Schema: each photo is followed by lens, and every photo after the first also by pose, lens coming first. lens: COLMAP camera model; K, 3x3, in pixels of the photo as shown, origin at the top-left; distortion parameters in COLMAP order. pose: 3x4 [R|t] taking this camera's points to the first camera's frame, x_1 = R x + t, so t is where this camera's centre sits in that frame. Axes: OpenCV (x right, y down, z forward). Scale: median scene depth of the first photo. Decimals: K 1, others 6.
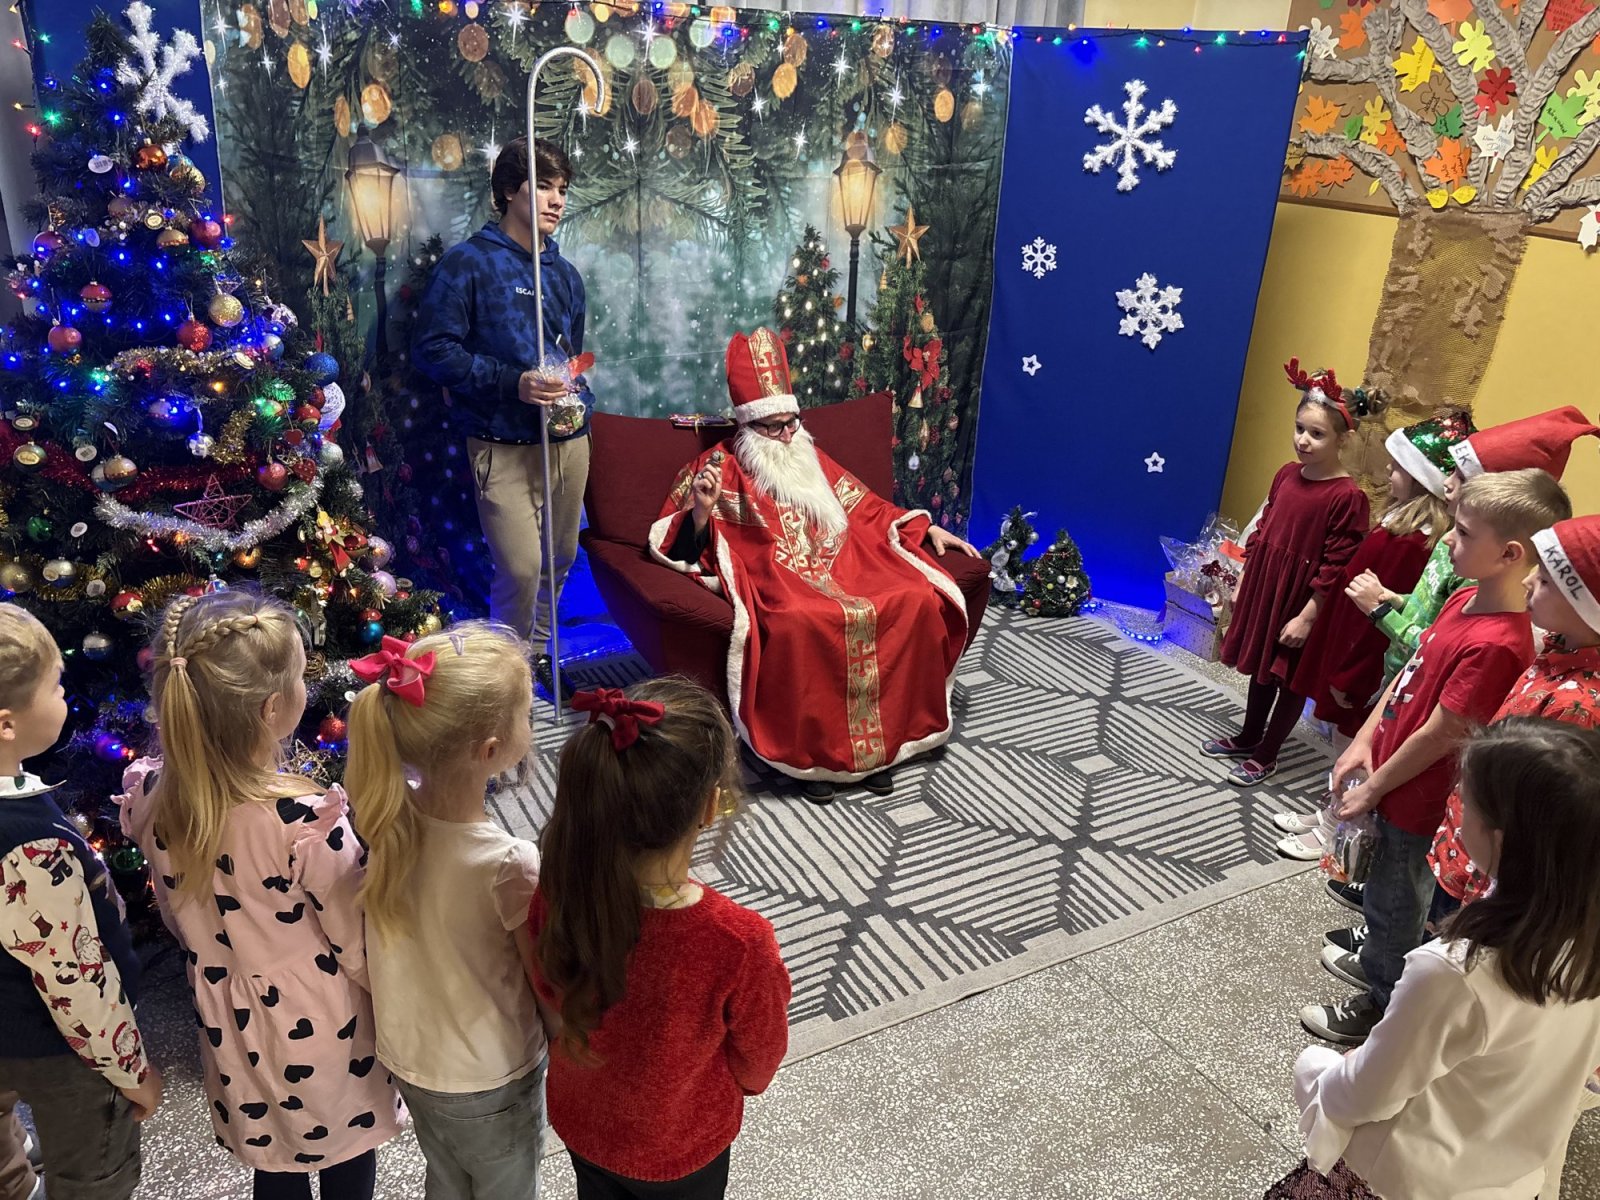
lens RADIAL K [[1212.3, 0, 800.0], [0, 1212.3, 600.0], [0, 0, 1]] dist [0.011304, -0.008961]
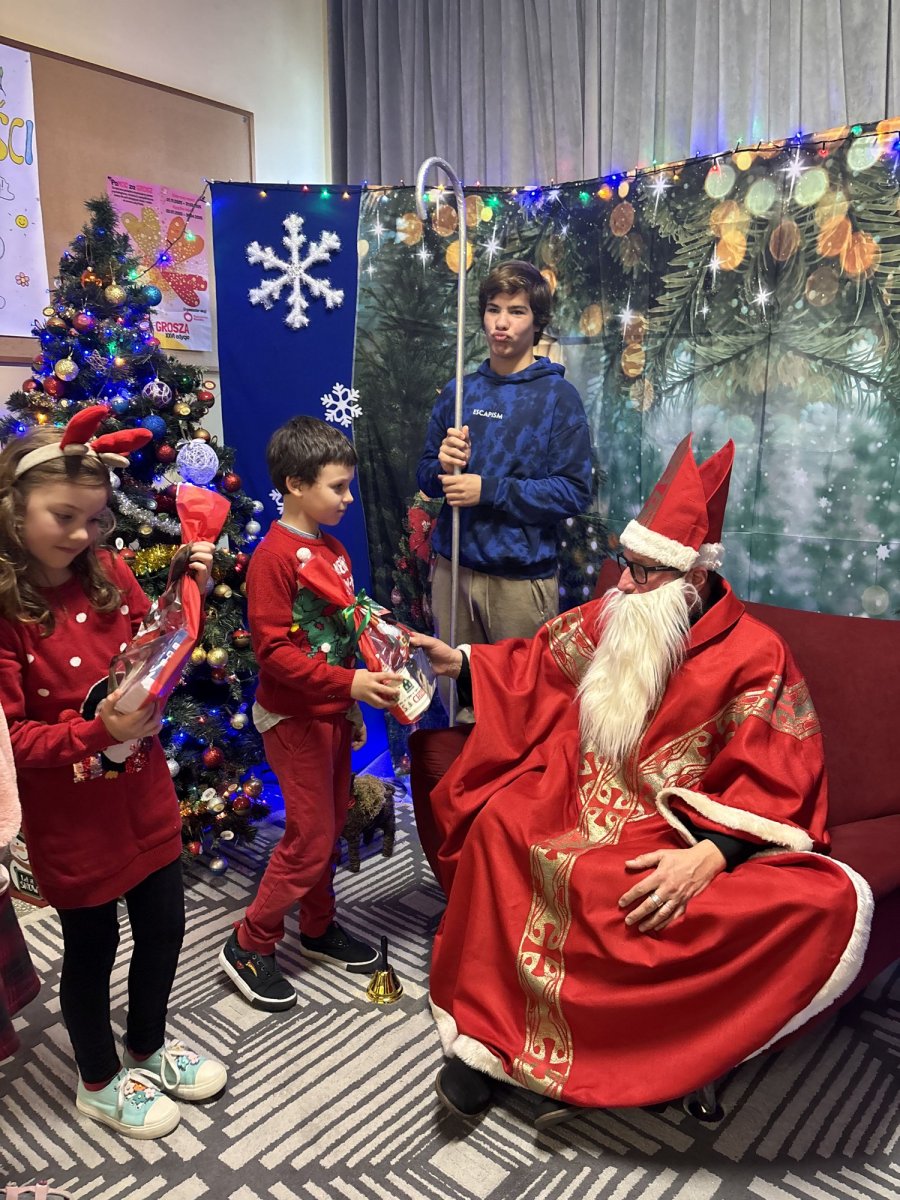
lens RADIAL K [[908.4, 0, 436.1], [0, 908.4, 575.6], [0, 0, 1]] dist [0.013103, -0.002481]
pose [[0.350119, 0.123704, -0.928501, 0.421357], [-0.358764, 0.933364, -0.010930, -0.088616], [0.865278, 0.336939, 0.371169, 0.609309]]
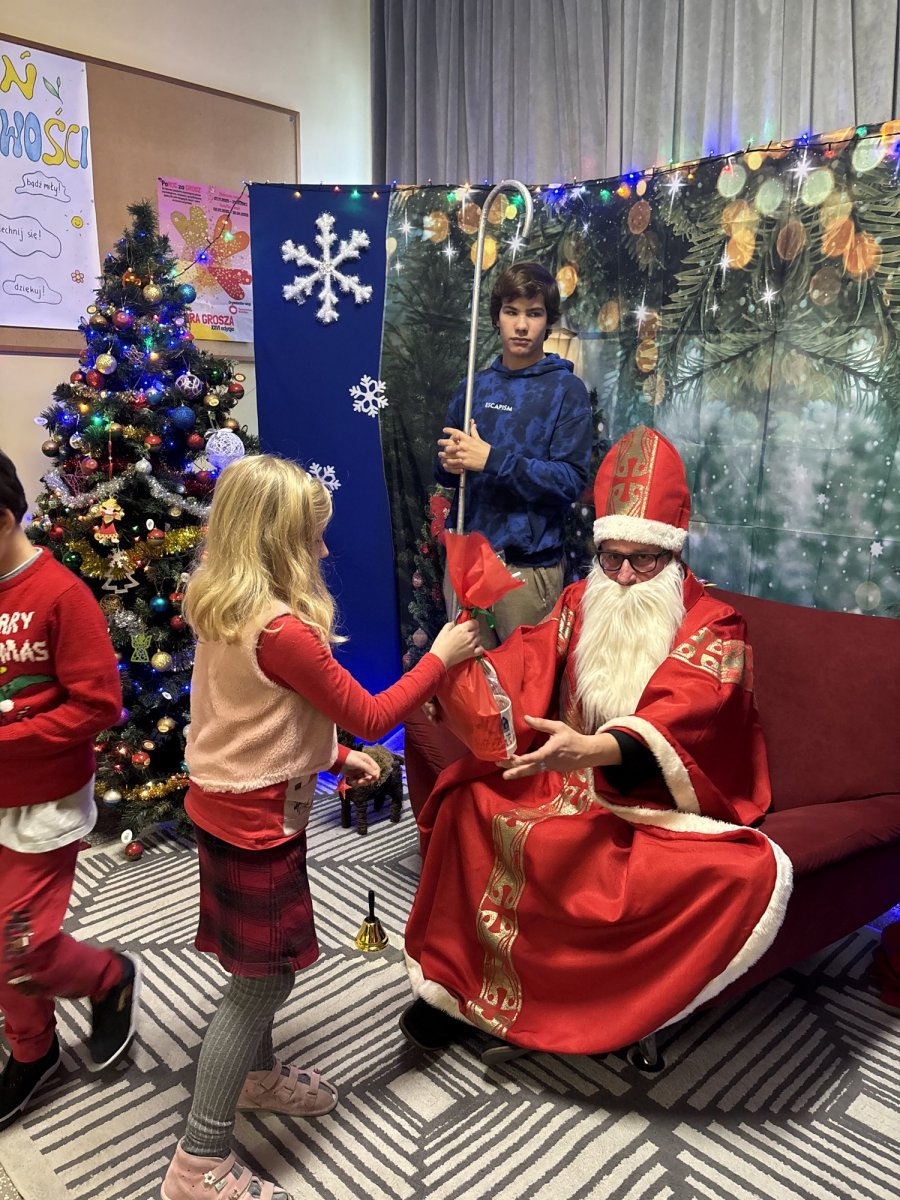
lens RADIAL K [[909.2, 0, 435.3], [0, 909.2, 584.6], [0, 0, 1]] dist [0.011304, -0.008961]
pose [[0.266514, 0.158355, -0.950733, 0.474621], [-0.381446, 0.923204, 0.046840, -0.109743], [0.885138, 0.350170, 0.306451, 0.641616]]
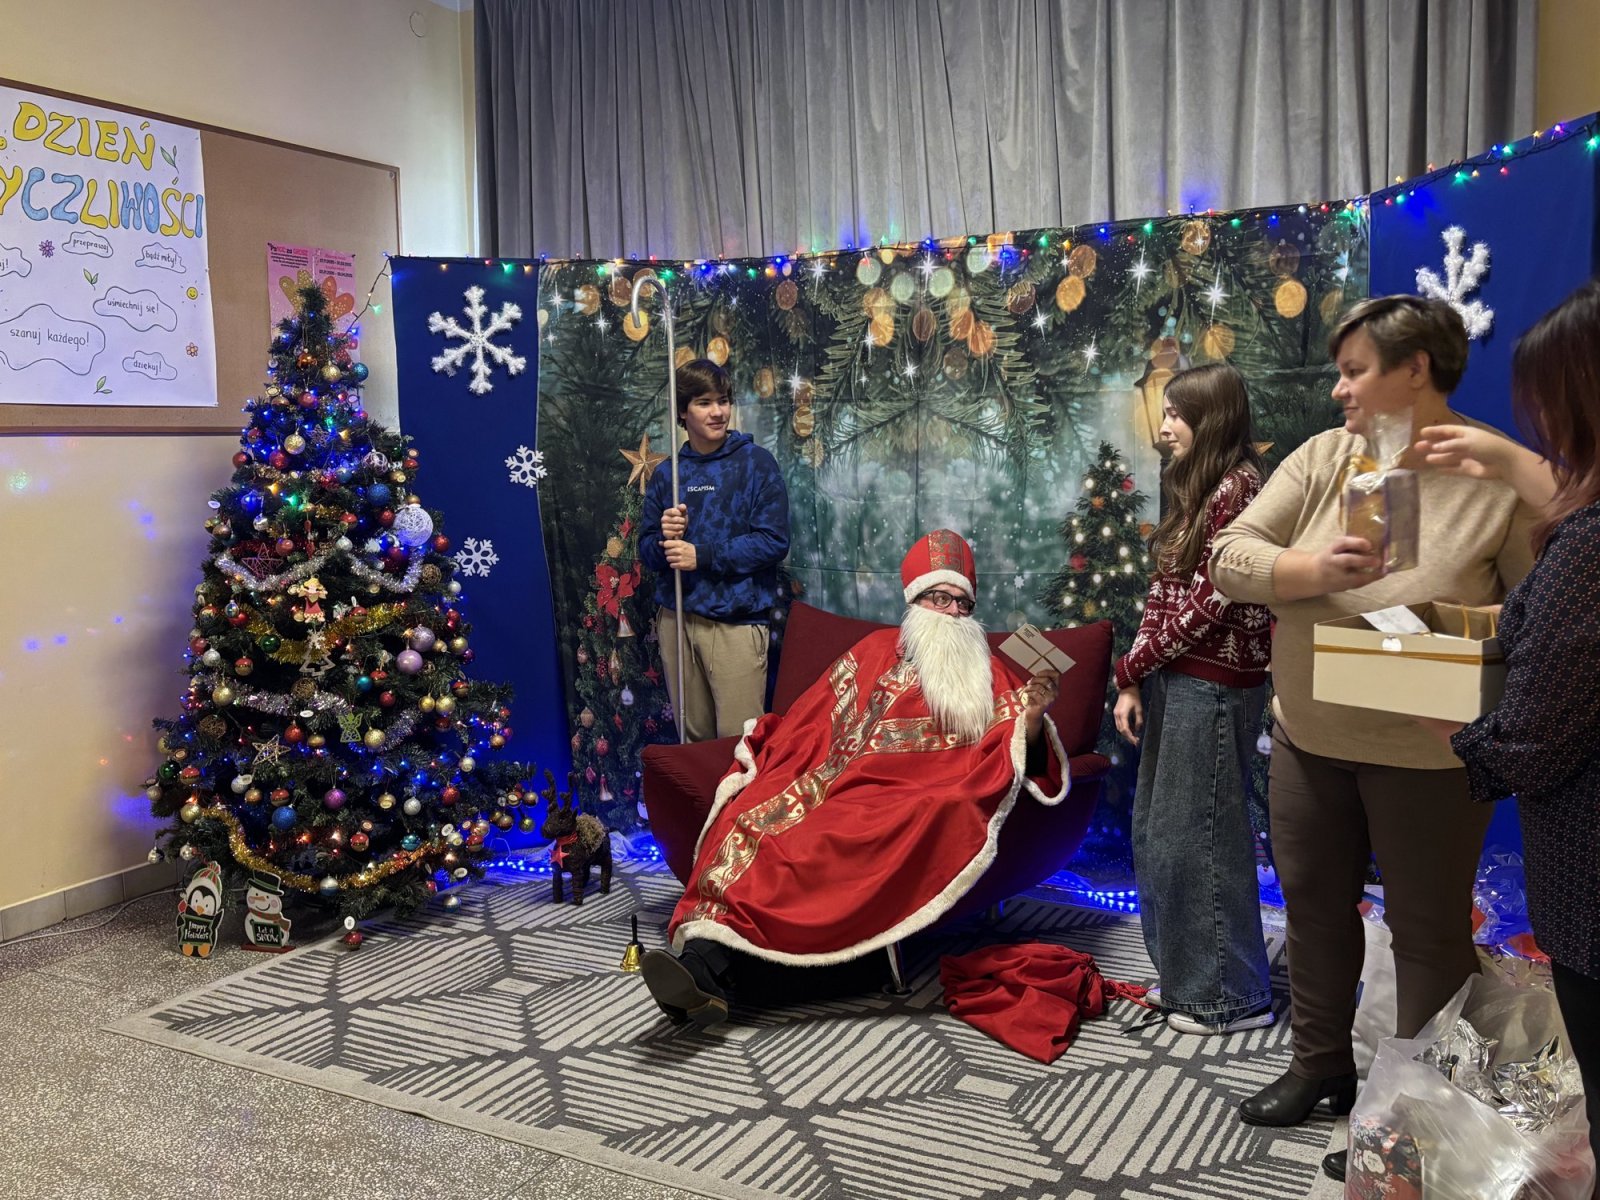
lens RADIAL K [[1360.7, 0, 800.0], [0, 1360.7, 600.0], [0, 0, 1]] dist [0.036980, -0.230059]
pose [[0.546130, 0.038017, -0.836837, 0.791885], [-0.292657, 0.944683, -0.148075, 0.014148], [0.784916, 0.325774, 0.527046, 0.370838]]
